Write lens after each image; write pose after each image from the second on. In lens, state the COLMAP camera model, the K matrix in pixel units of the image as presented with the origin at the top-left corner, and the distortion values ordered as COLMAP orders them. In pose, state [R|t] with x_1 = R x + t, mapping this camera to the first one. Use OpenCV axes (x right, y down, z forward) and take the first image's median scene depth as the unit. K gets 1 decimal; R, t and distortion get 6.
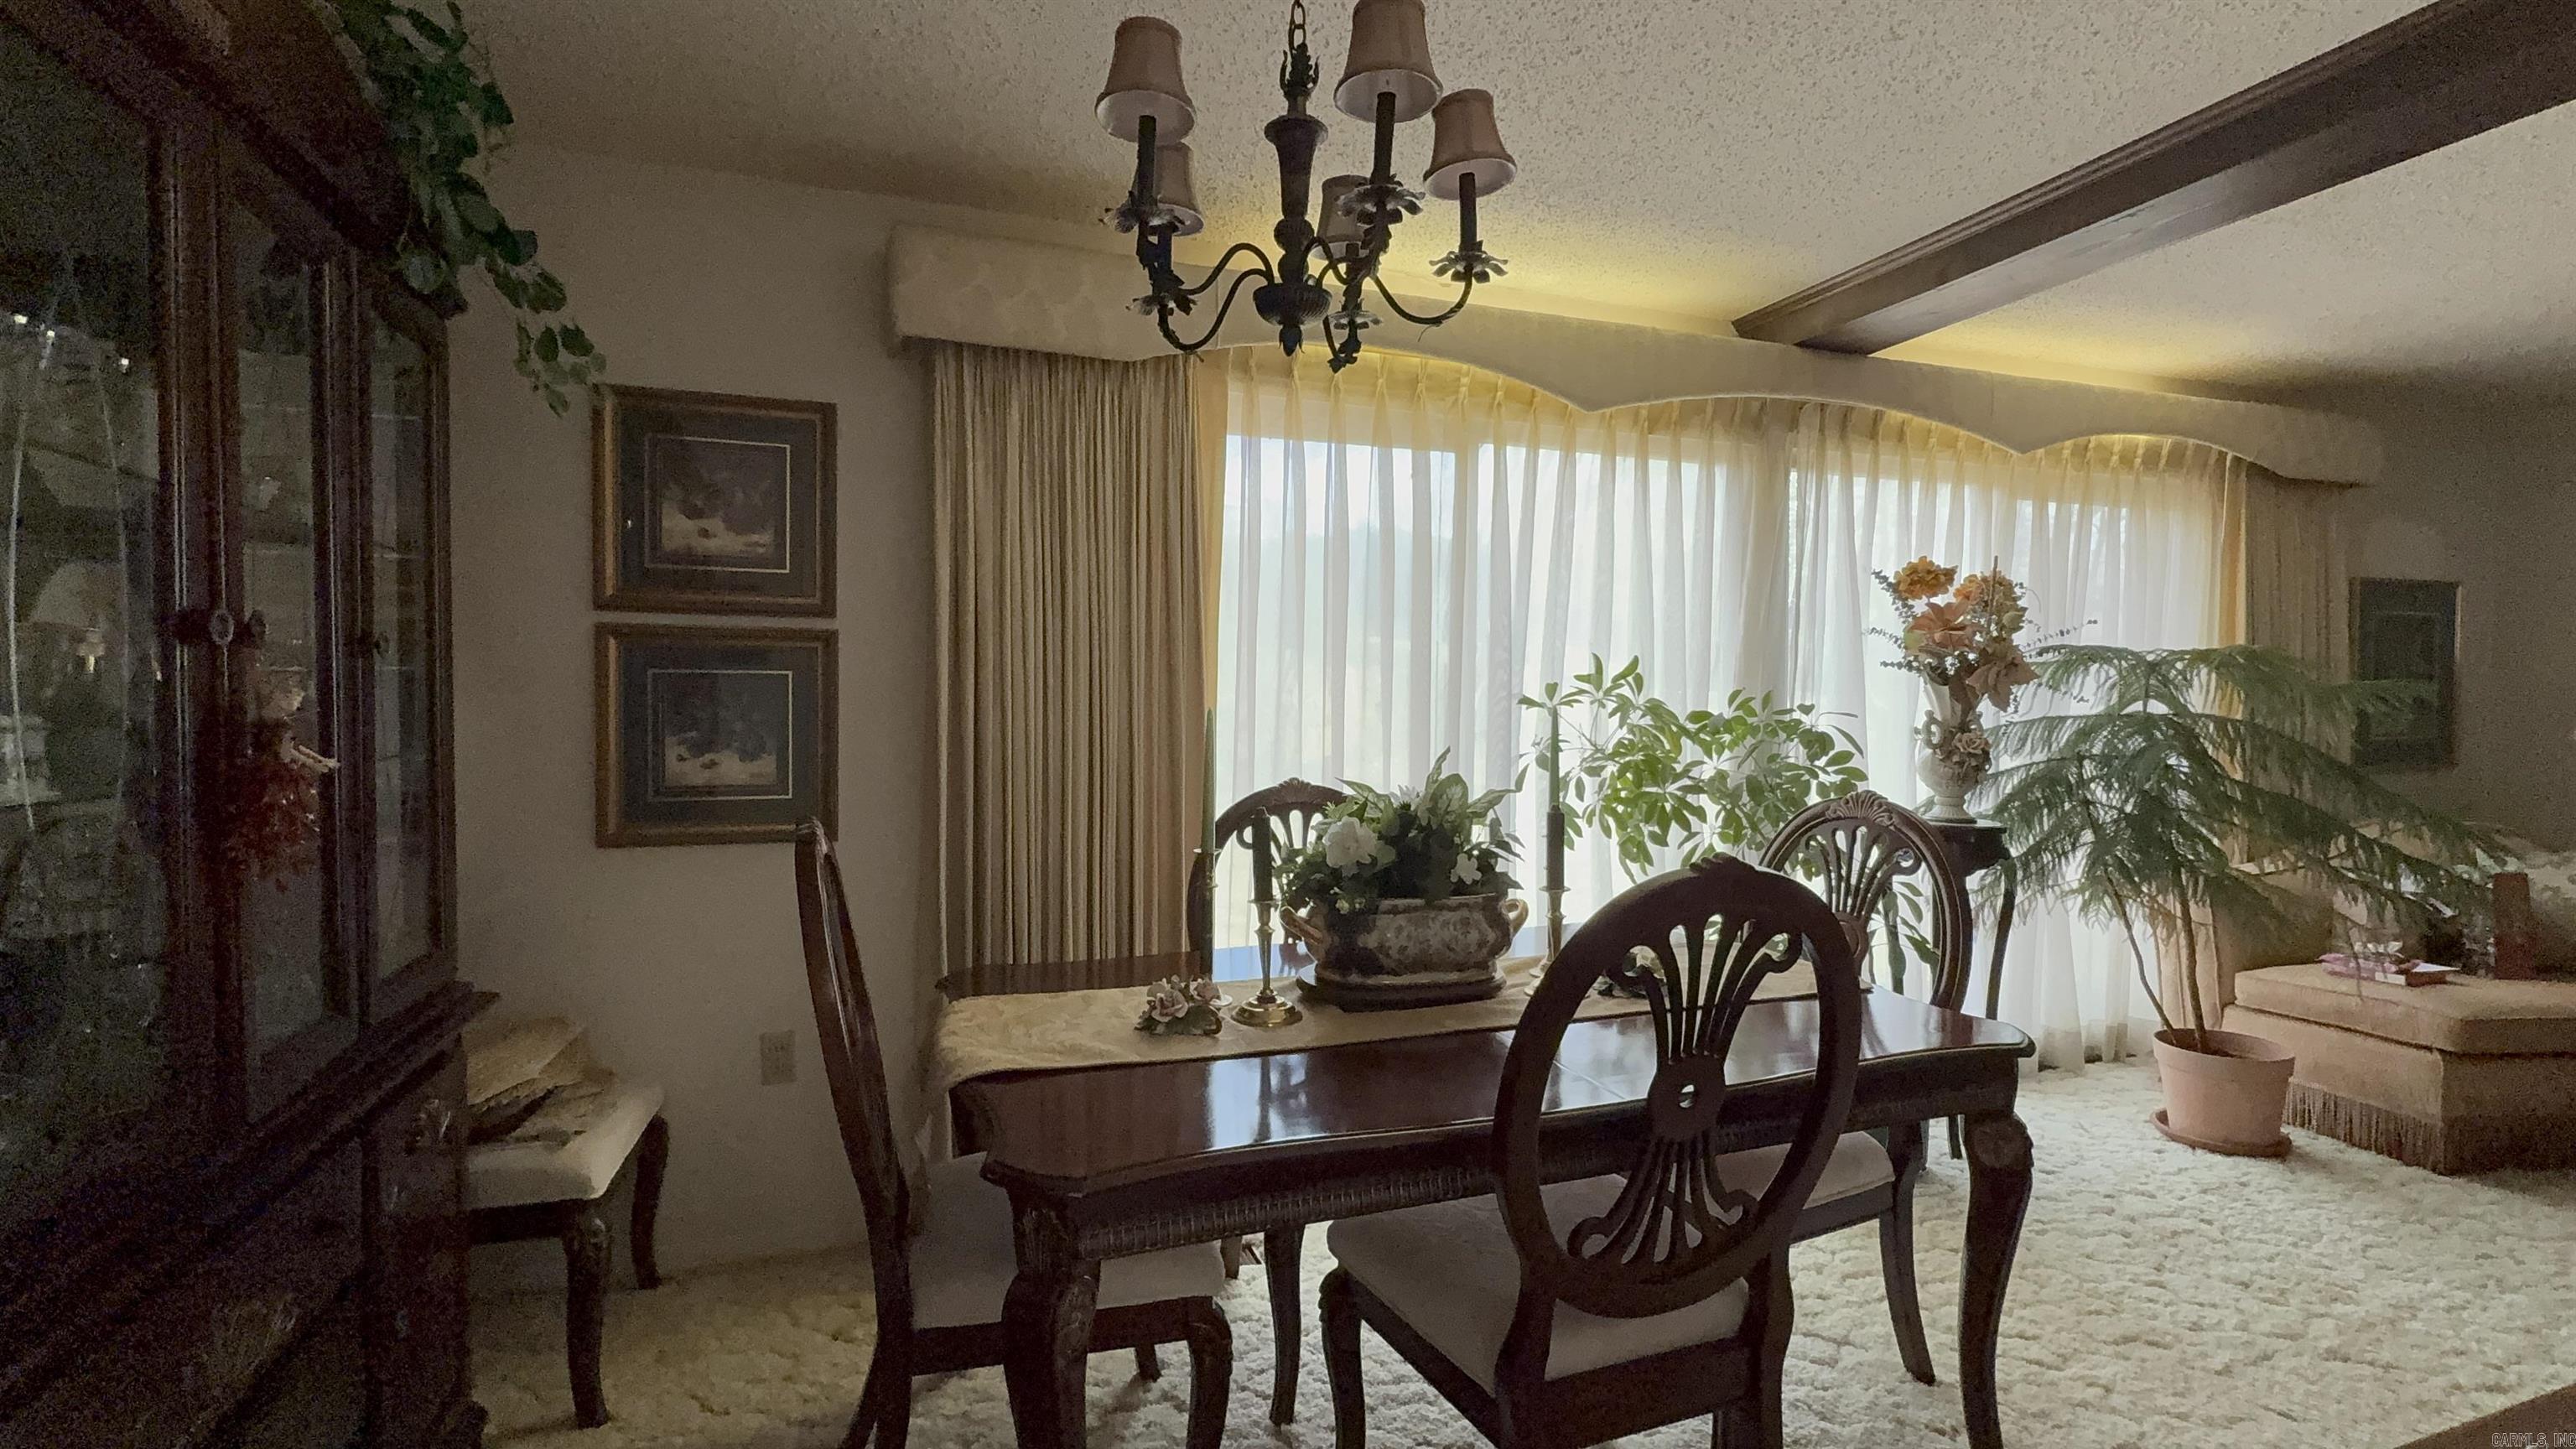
lens RADIAL K [[1149.0, 0, 1296.3], [0, 1149.0, 724.3], [0, 0, 1]] dist [0.001038, 0.000611]
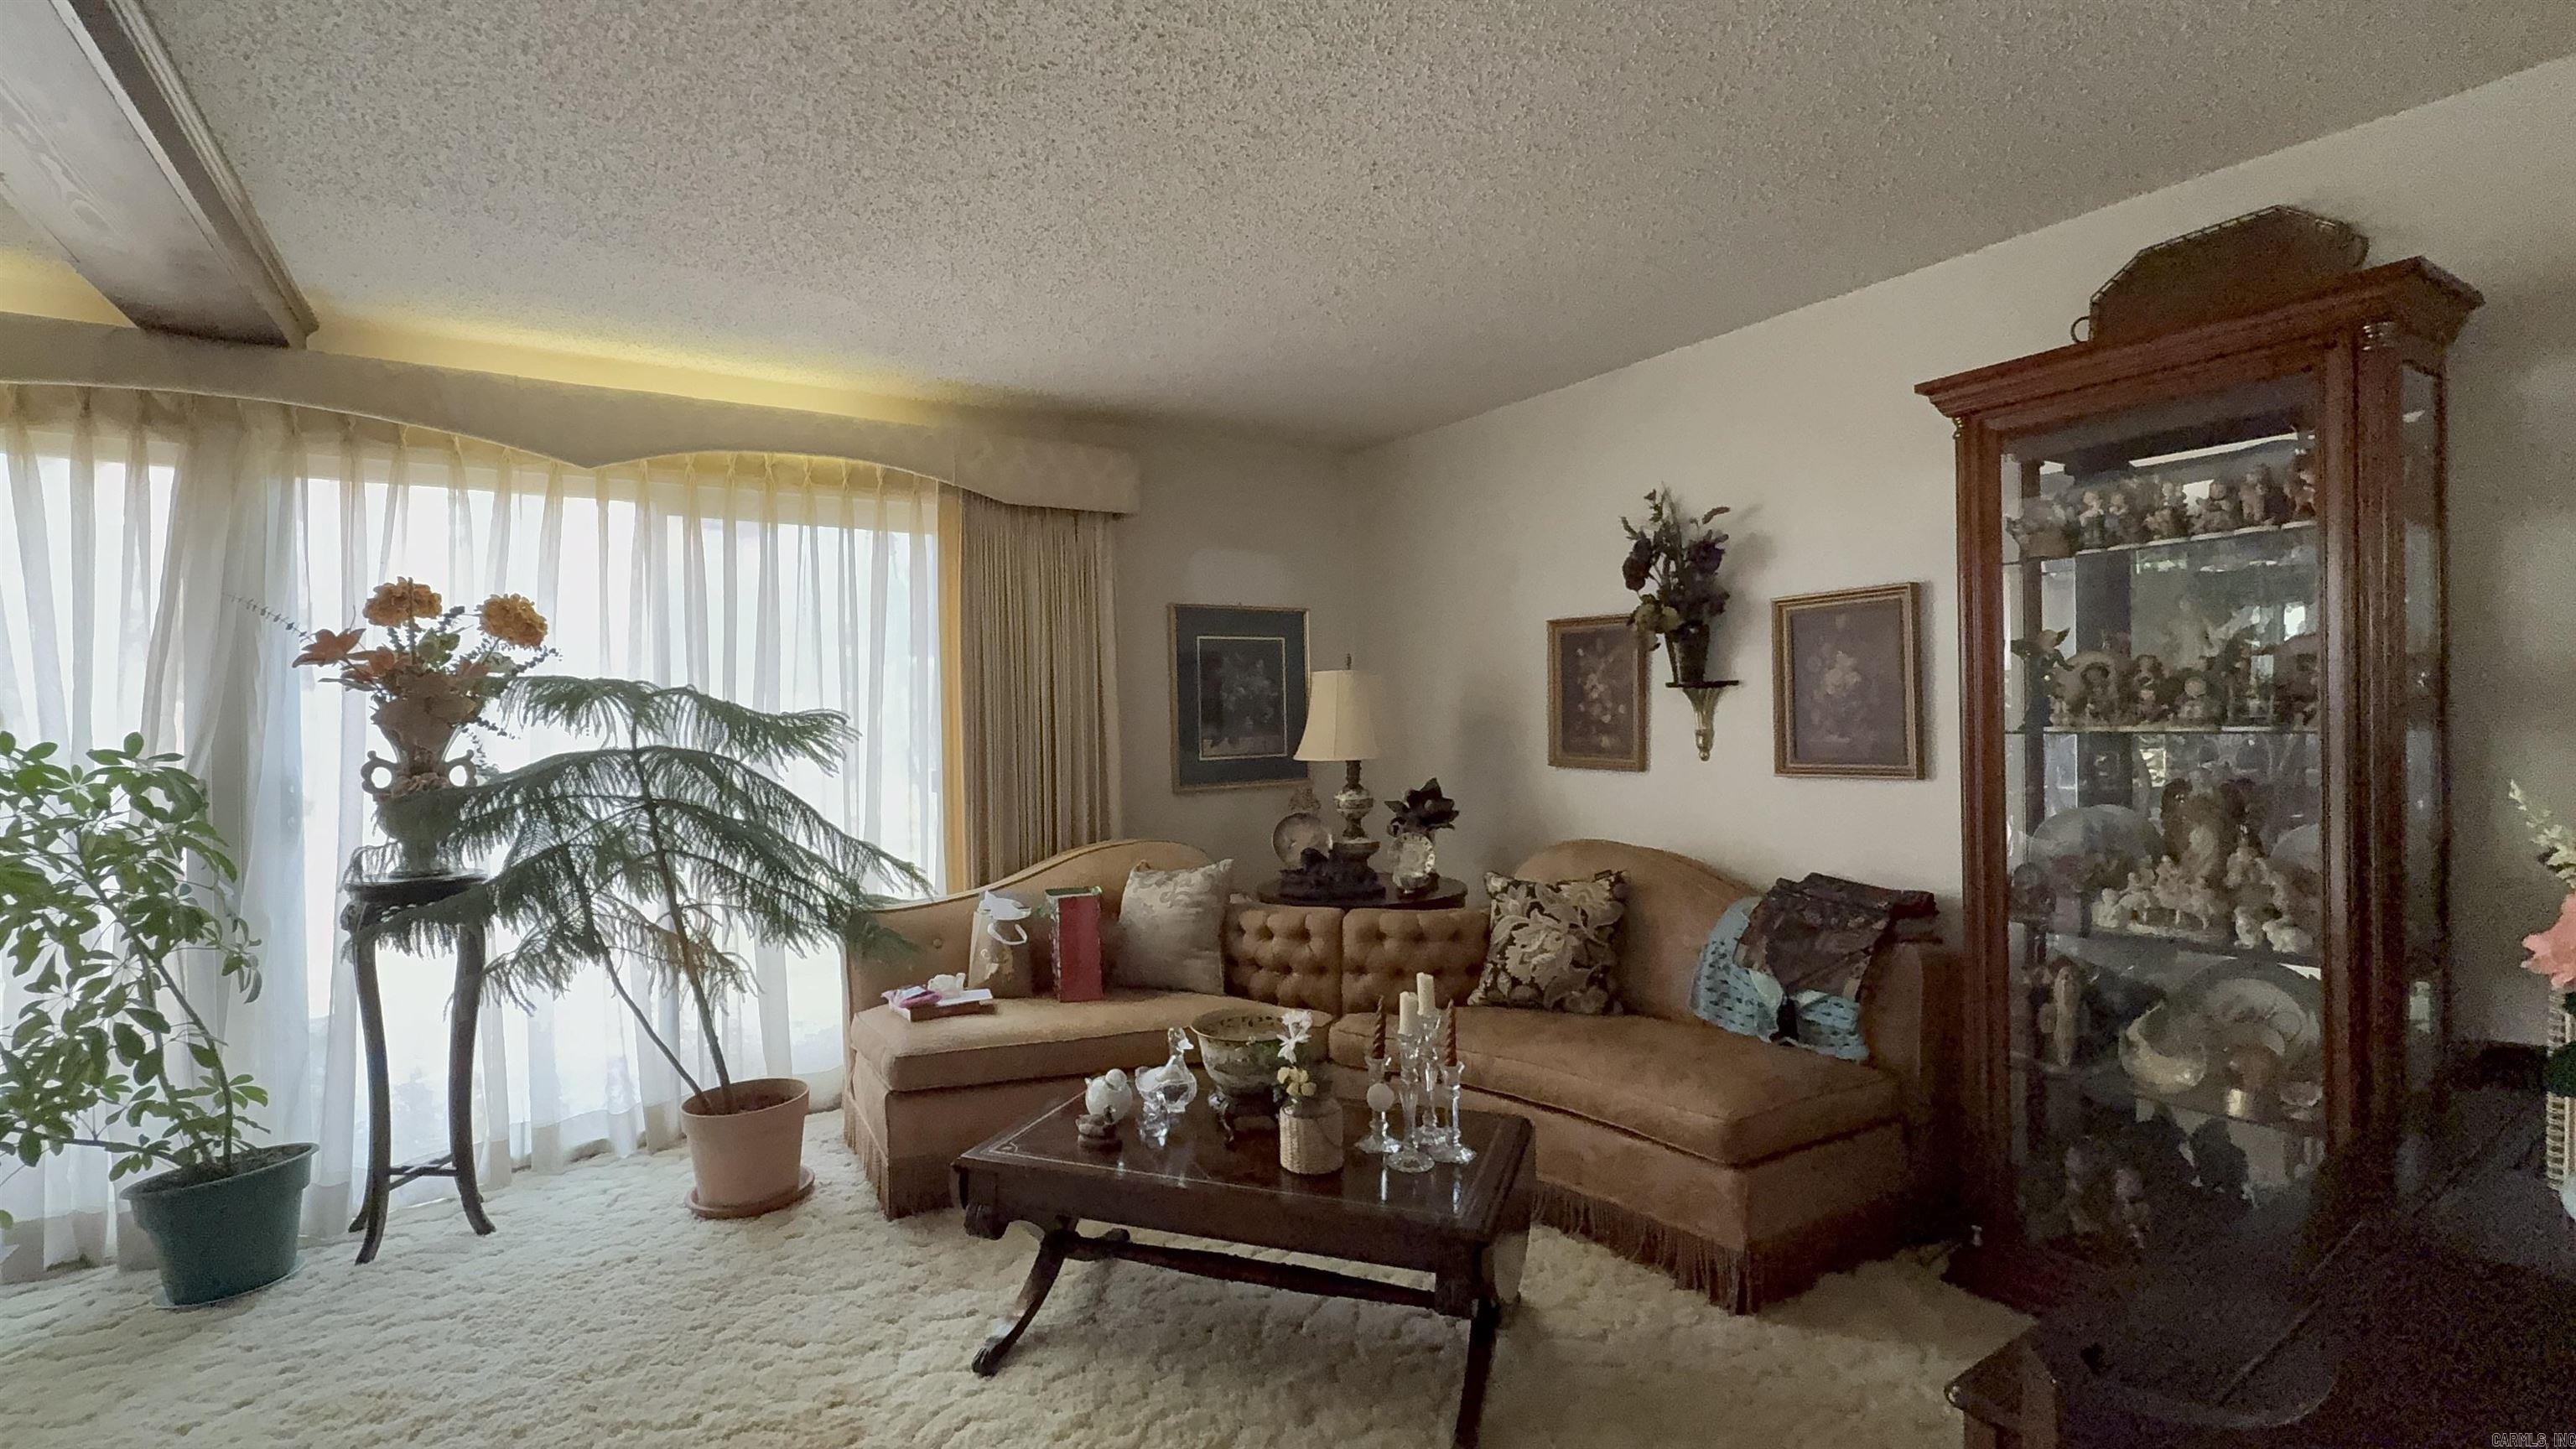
lens RADIAL K [[1149.0, 0, 1289.1], [0, 1149.0, 726.5], [0, 0, 1]] dist [0.001038, 0.000611]
pose [[0.969823, -0.023308, 0.242692, 1.035719], [0.027535, 0.999522, -0.014036, -0.000977], [-0.242248, 0.020295, 0.970002, -0.030966]]
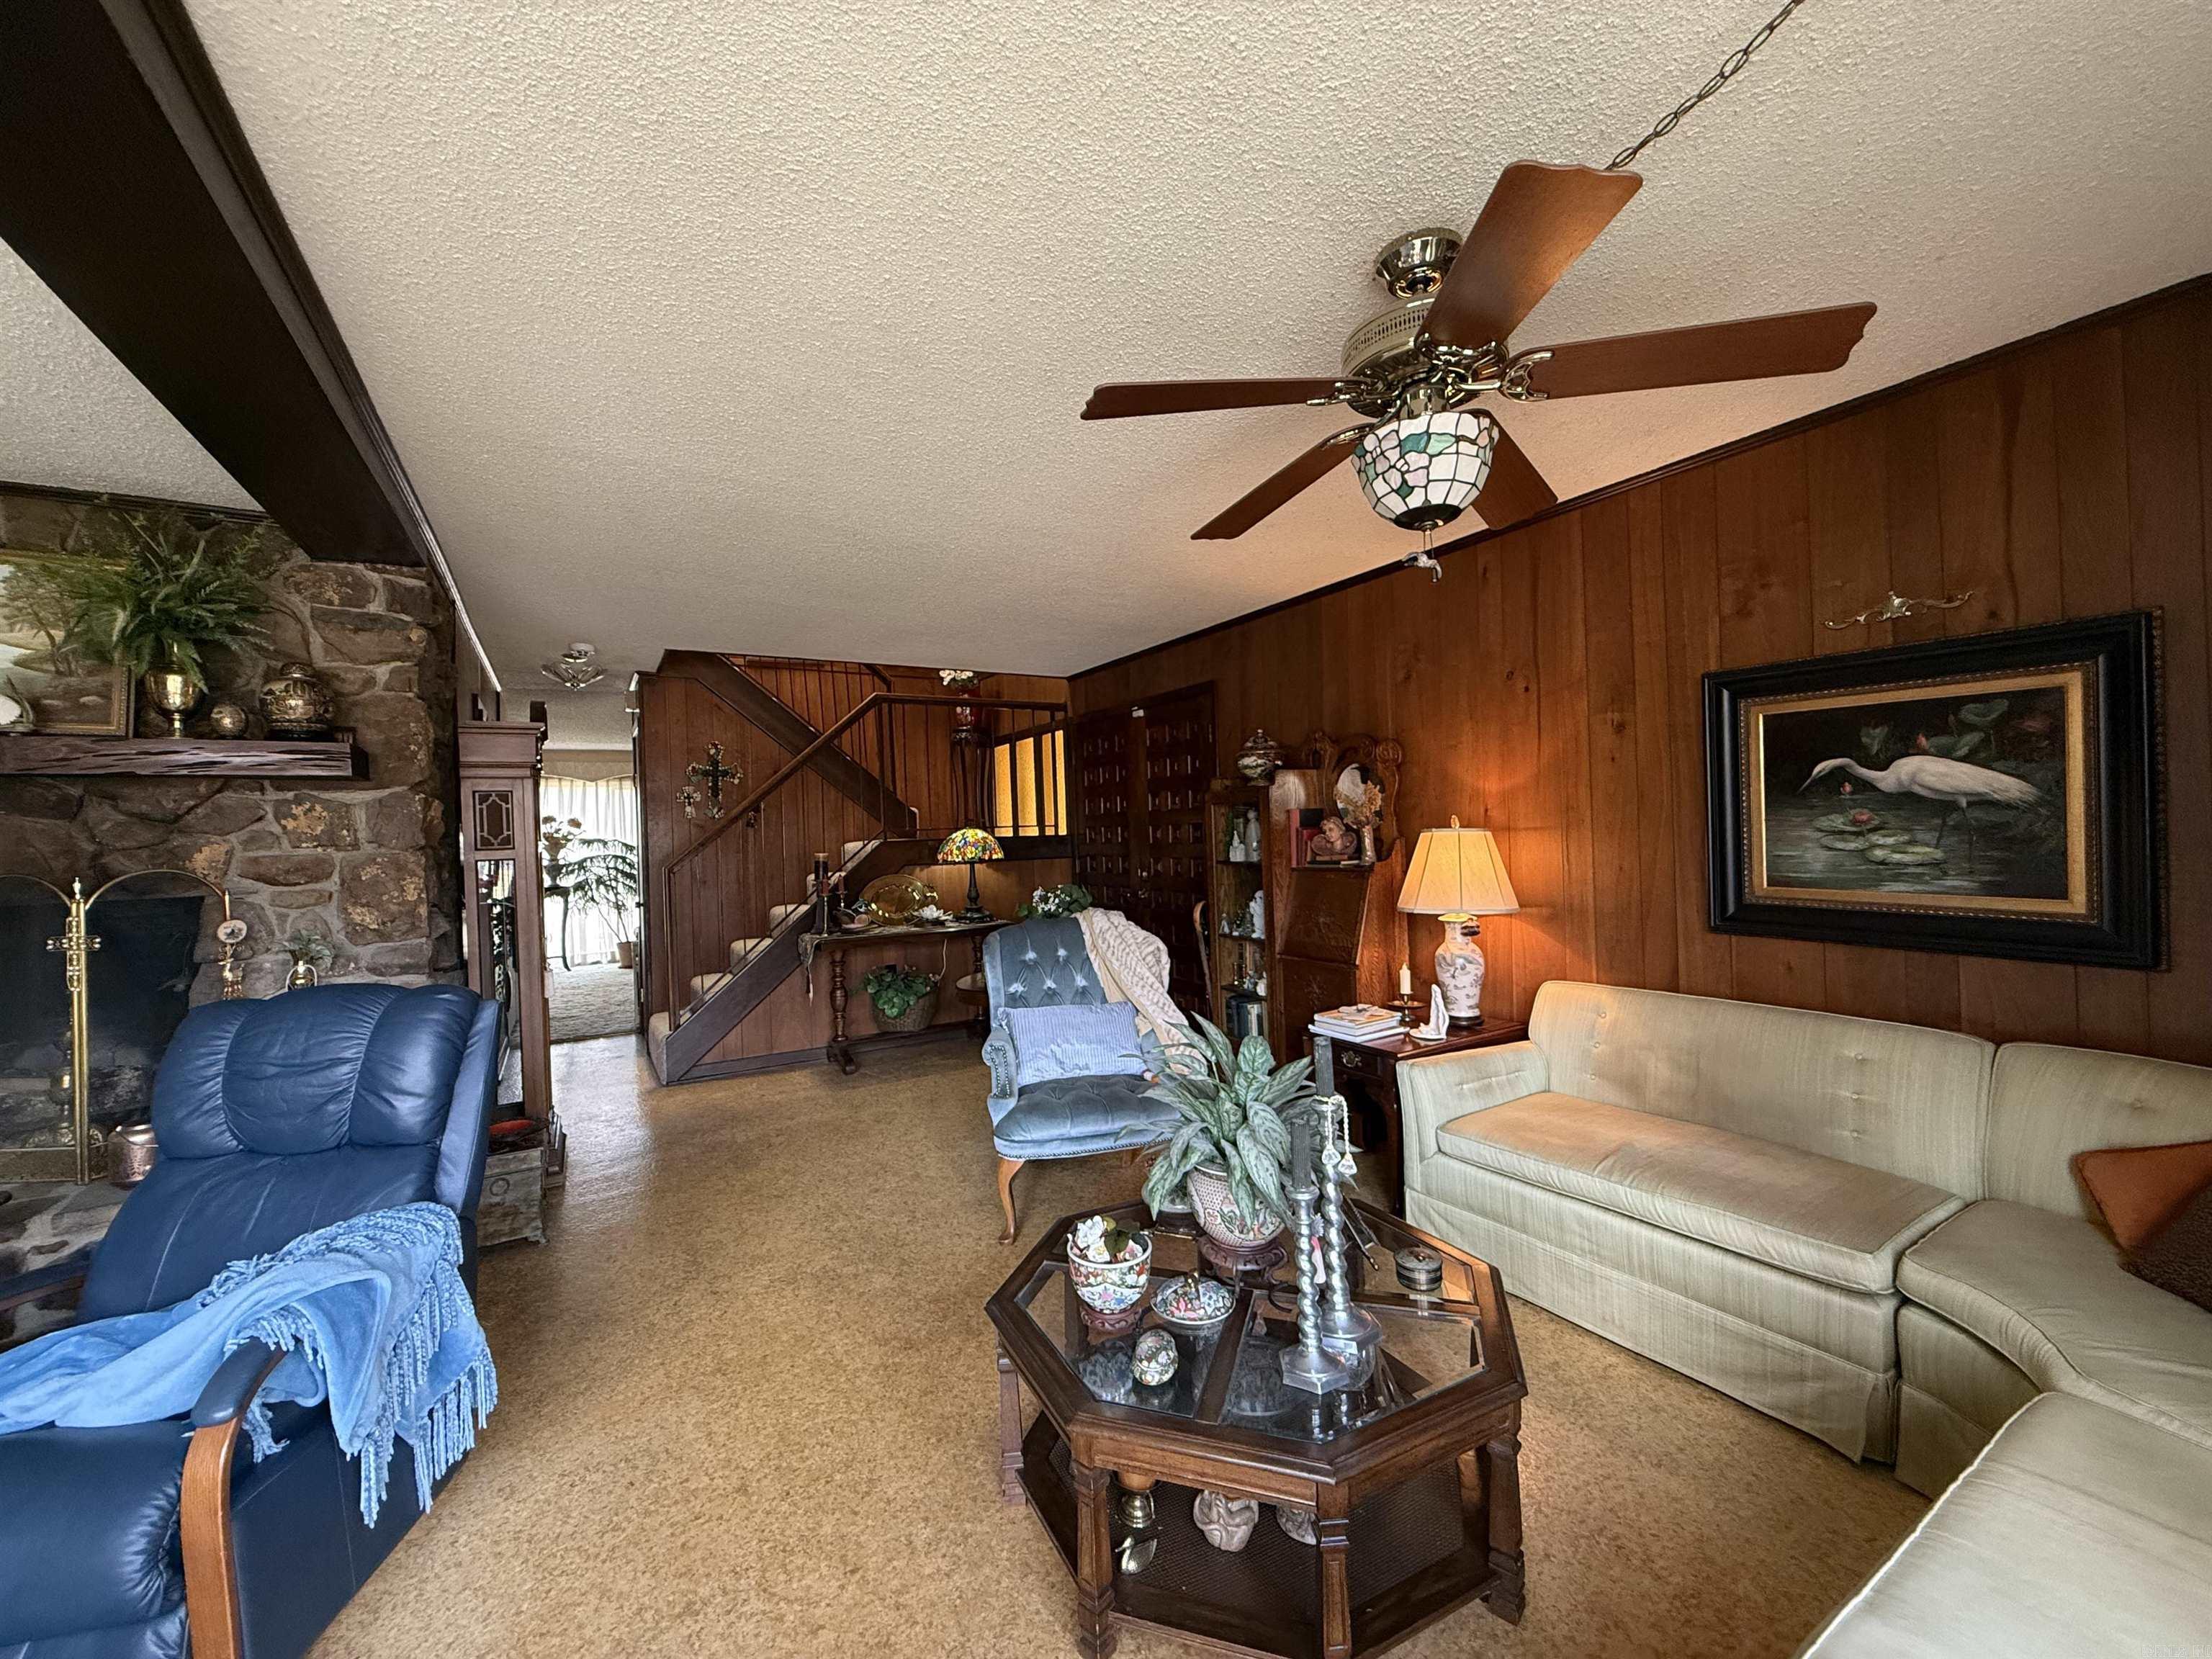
lens RADIAL K [[886.2, 0, 1104.5], [0, 886.2, 834.1], [0, 0, 1]] dist [0.001537, -0.000052]
pose [[0.979194, -0.039082, 0.199129, 1.721684], [0.044648, 0.998725, -0.023537, 0.060068], [-0.197955, 0.031938, 0.979691, -2.010747]]
